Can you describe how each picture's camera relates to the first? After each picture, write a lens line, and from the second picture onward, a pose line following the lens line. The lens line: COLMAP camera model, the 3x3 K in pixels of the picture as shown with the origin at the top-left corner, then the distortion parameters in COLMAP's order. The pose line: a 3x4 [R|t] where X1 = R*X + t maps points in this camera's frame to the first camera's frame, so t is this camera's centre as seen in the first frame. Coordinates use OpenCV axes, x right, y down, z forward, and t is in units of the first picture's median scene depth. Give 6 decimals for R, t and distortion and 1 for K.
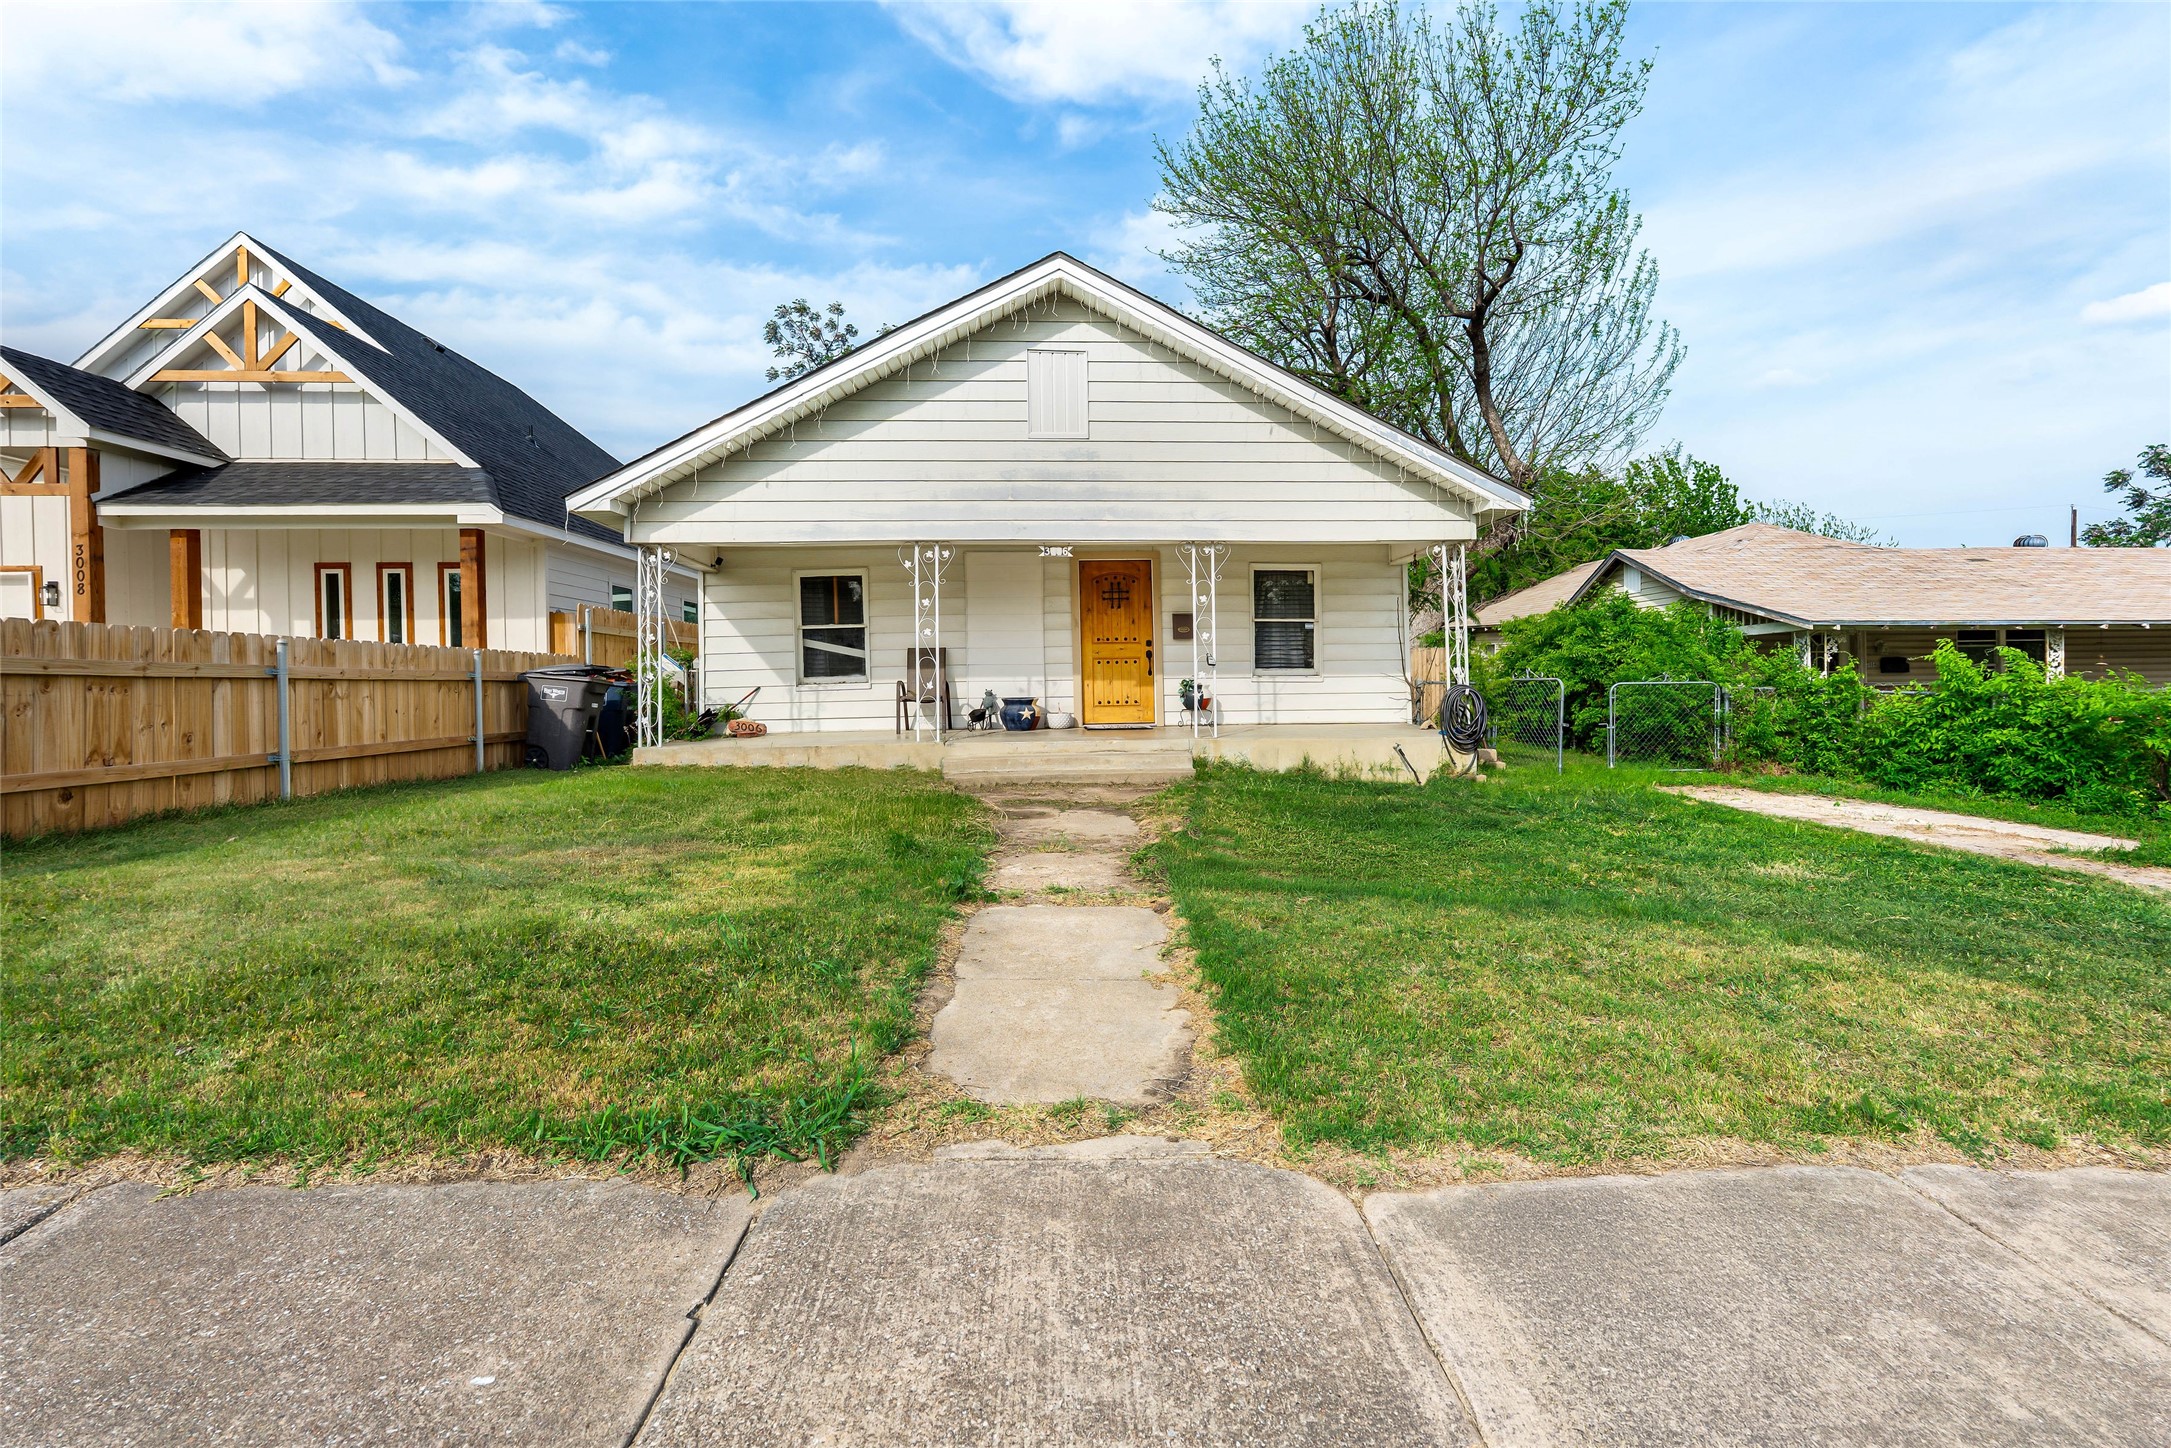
lens RADIAL K [[989.0, 0, 1088.2], [0, 989.0, 672.4], [0, 0, 1]] dist [-0.014078, -0.000278]
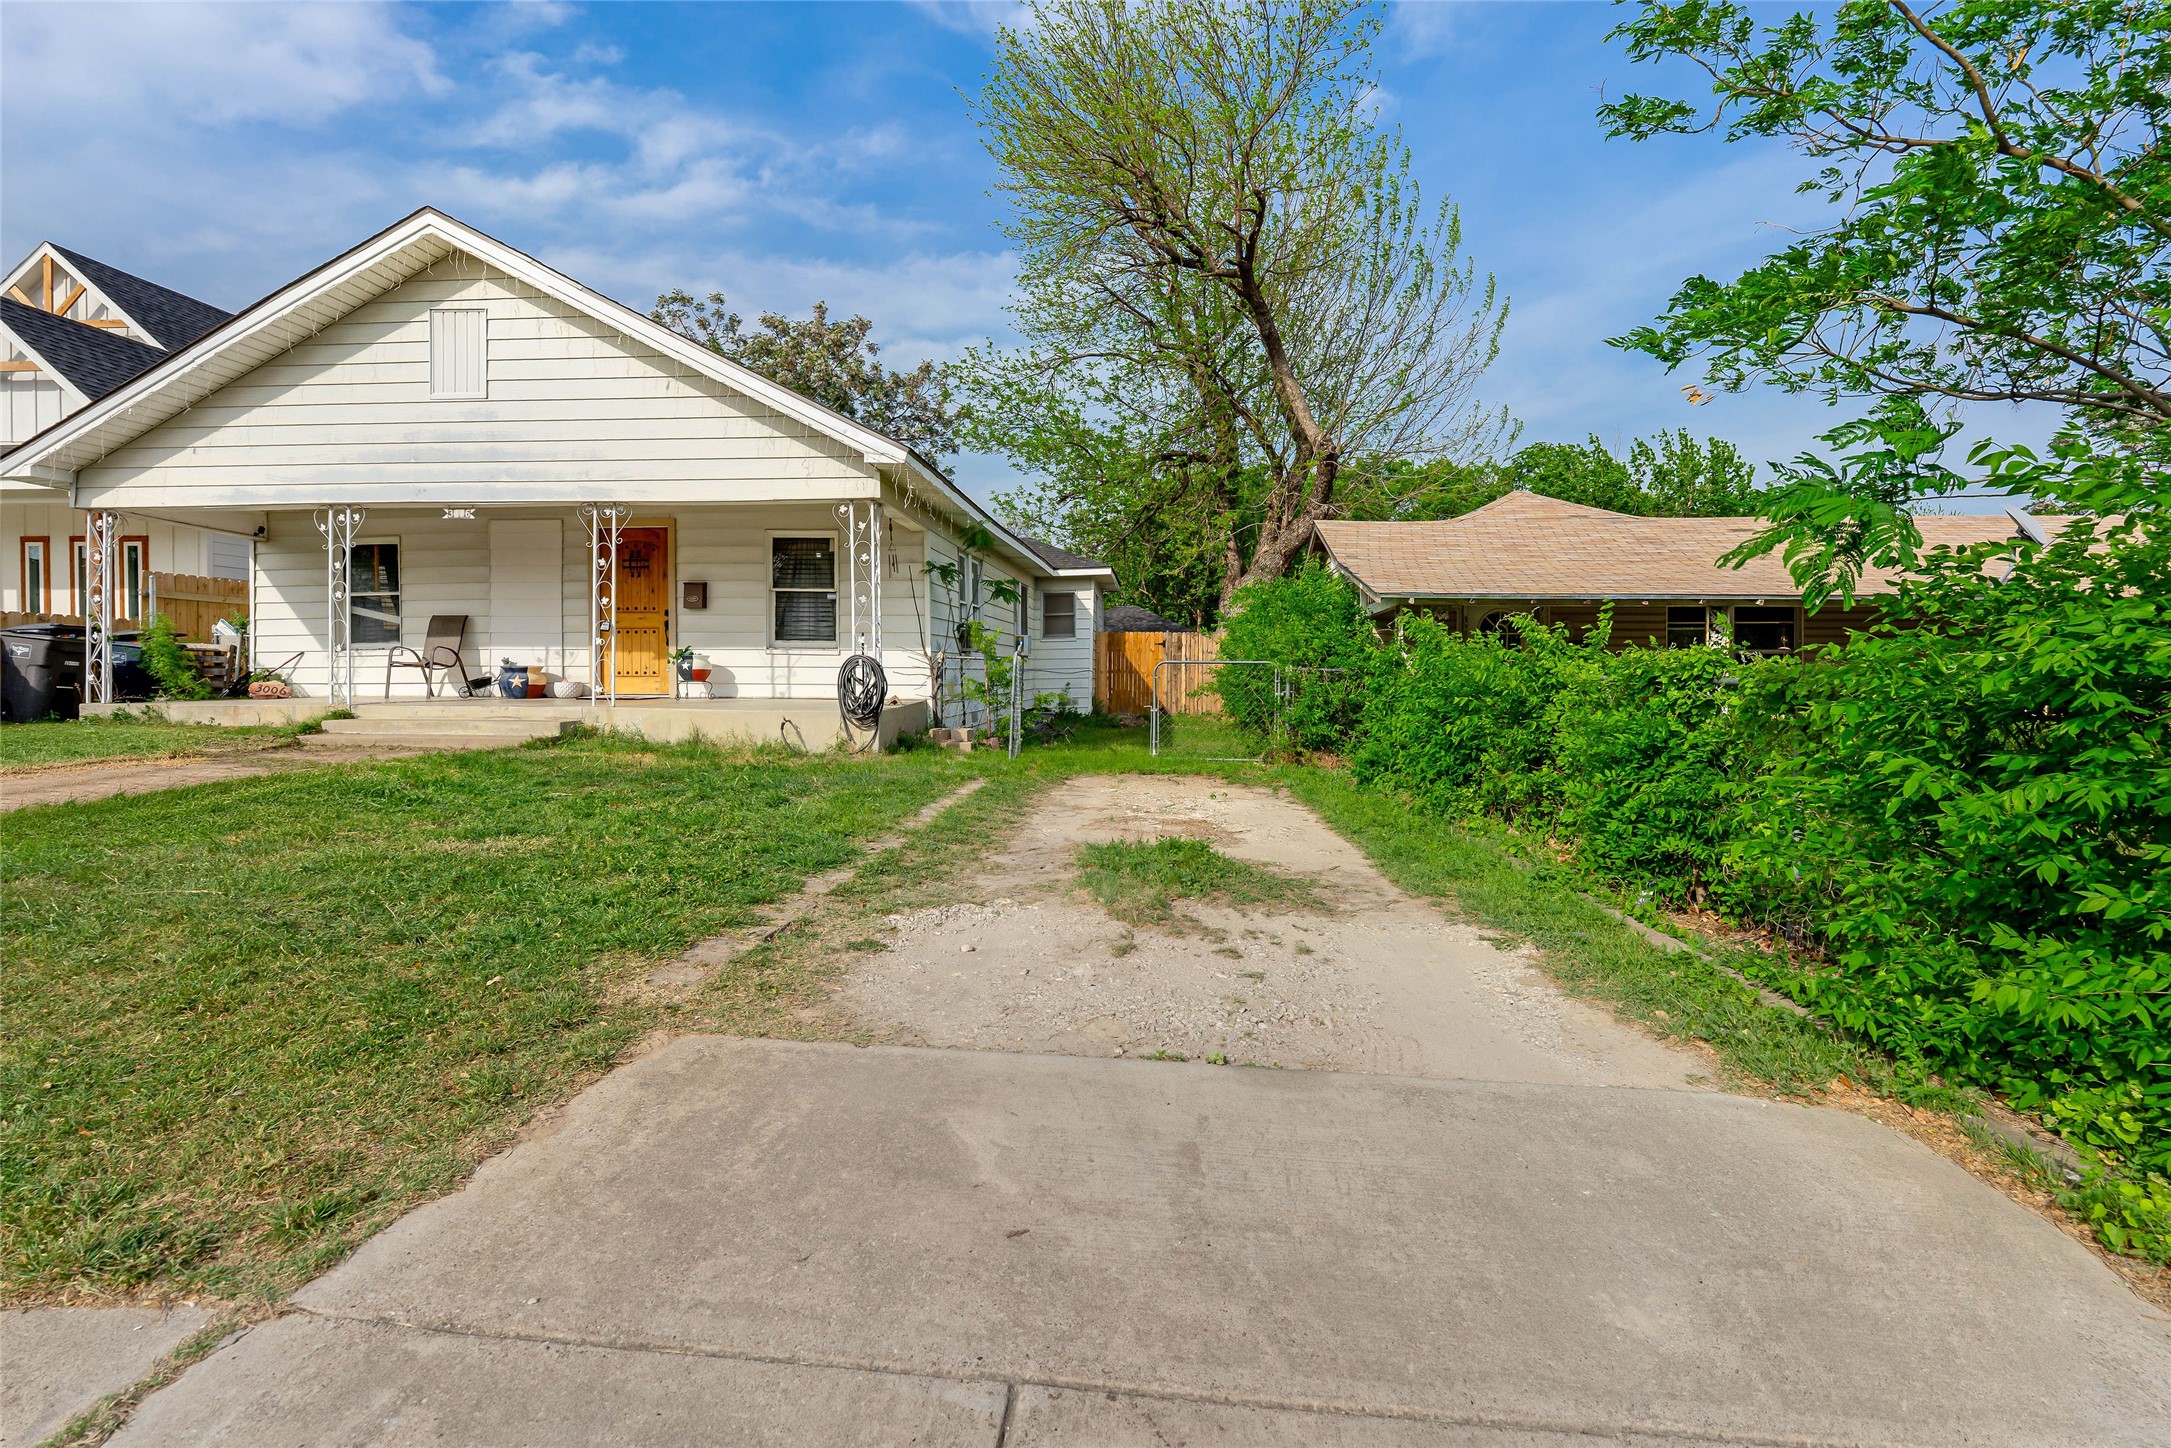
lens RADIAL K [[1008.8, 0, 1087.2], [0, 1008.8, 694.5], [0, 0, 1]] dist [-0.004715, -0.000446]
pose [[0.989389, 0.018497, -0.144106, 0.633491], [-0.015015, 0.999569, 0.025214, 0.020251], [0.144510, -0.022783, 0.989241, 0.075768]]
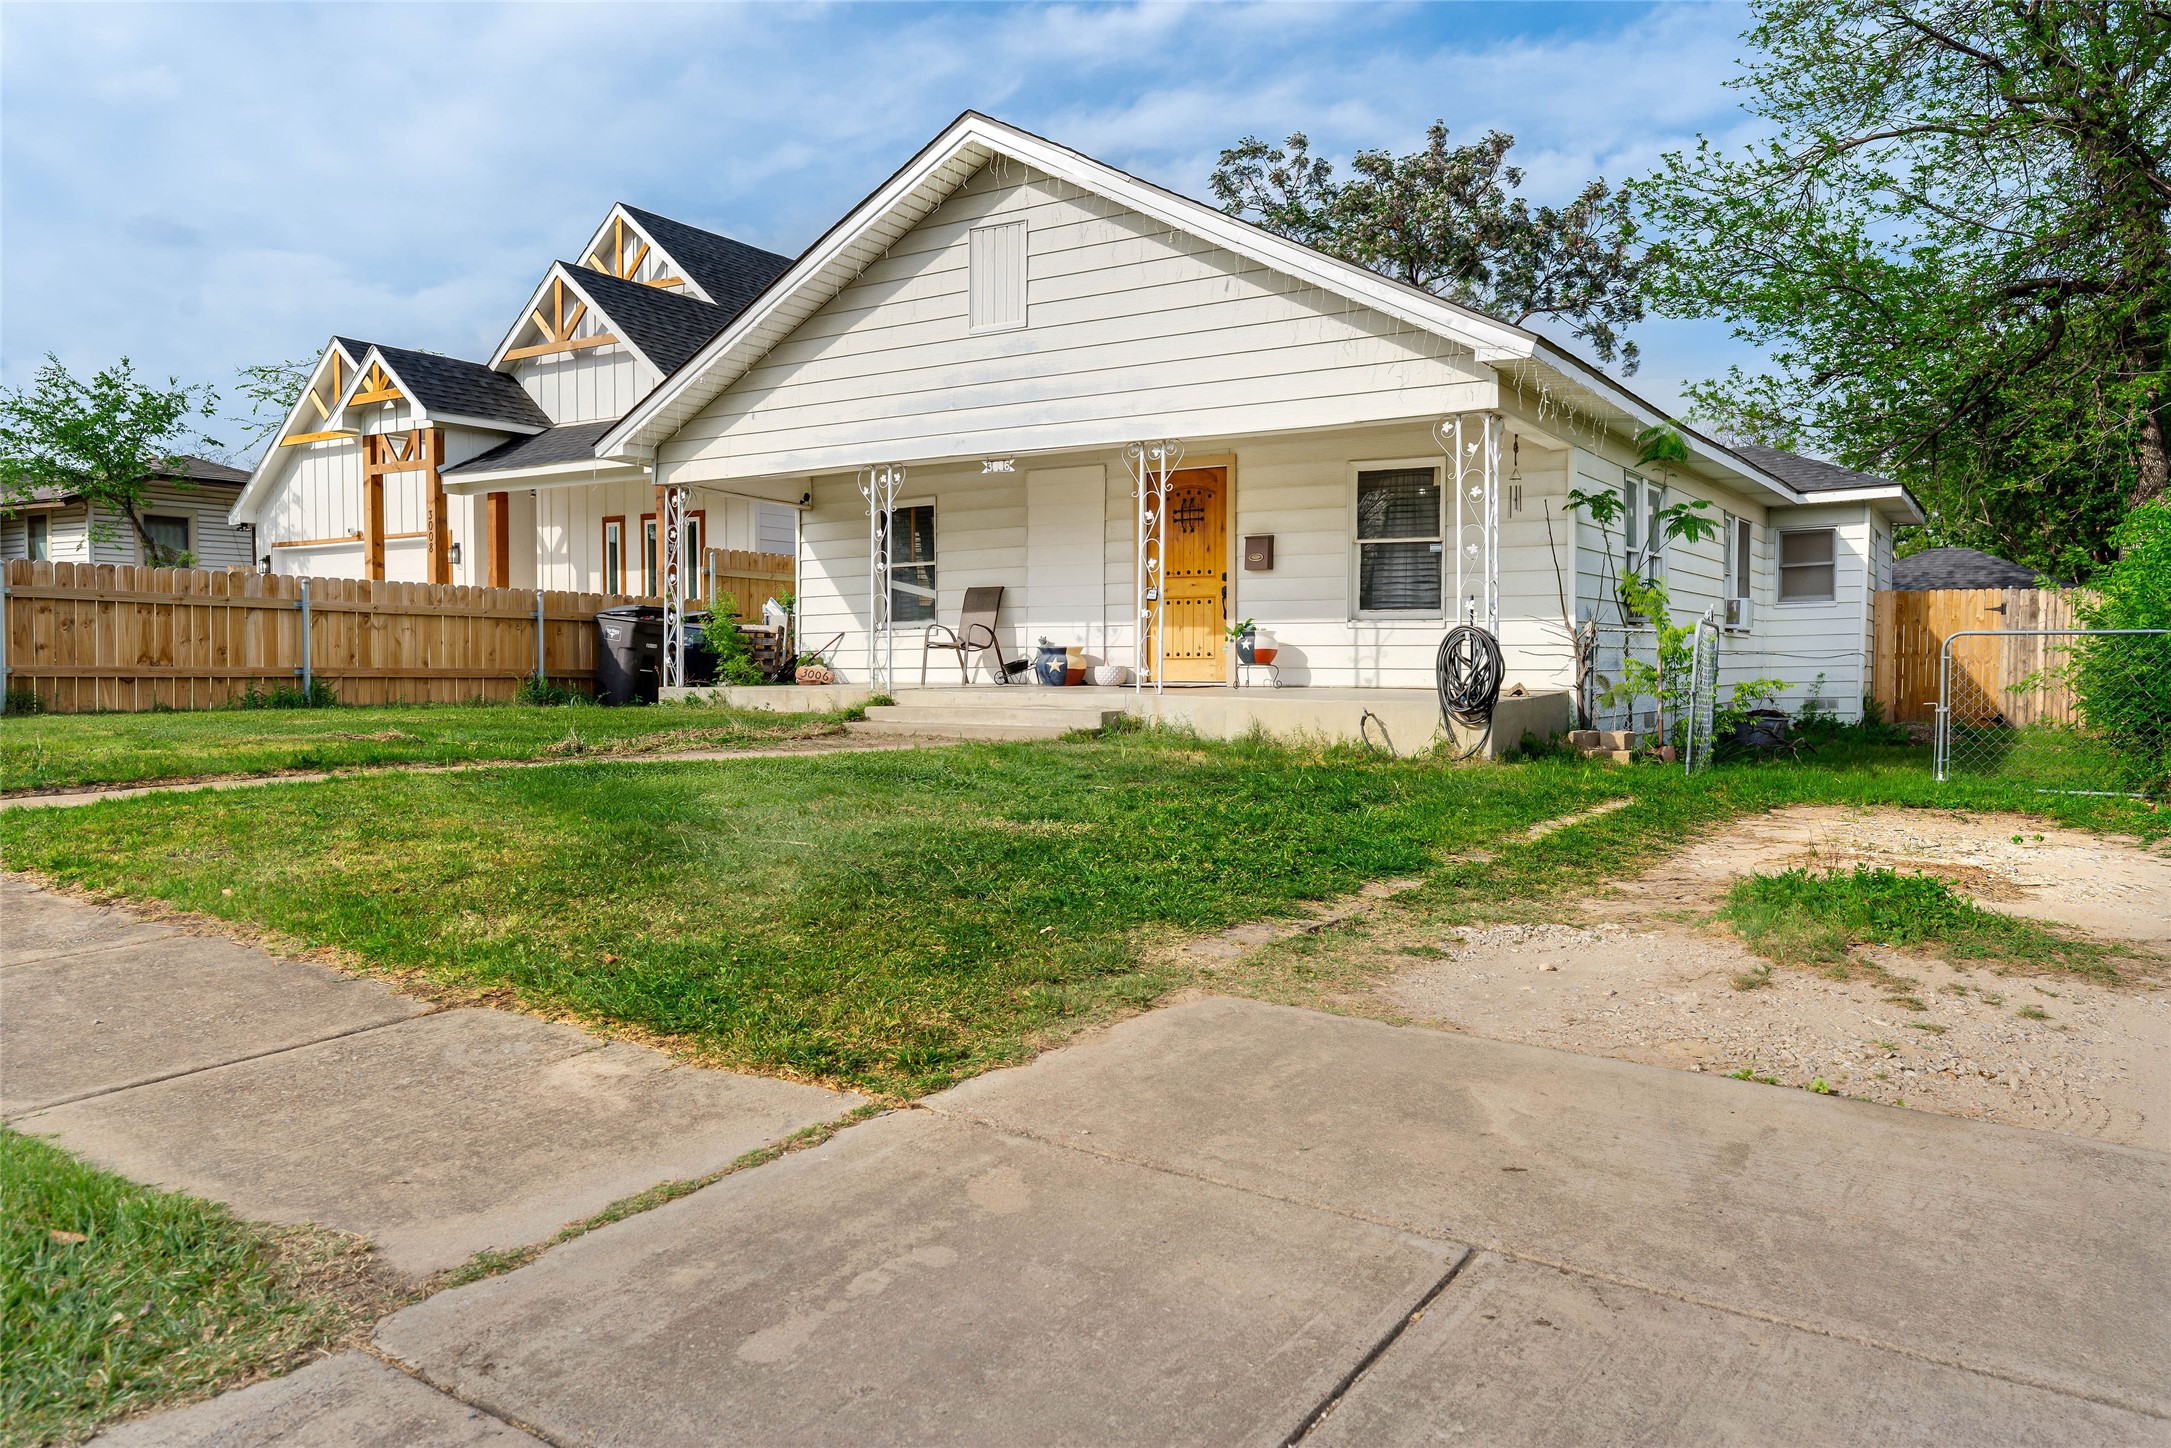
lens RADIAL K [[1479.0, 0, 1089.4], [0, 1479.0, 695.8], [0, 0, 1]] dist [-0.005103, -0.001328]
pose [[0.805528, 0.027635, -0.591913, 0.667927], [-0.010014, 0.999404, 0.033033, 0.025827], [0.592473, -0.020681, 0.805324, 0.026247]]
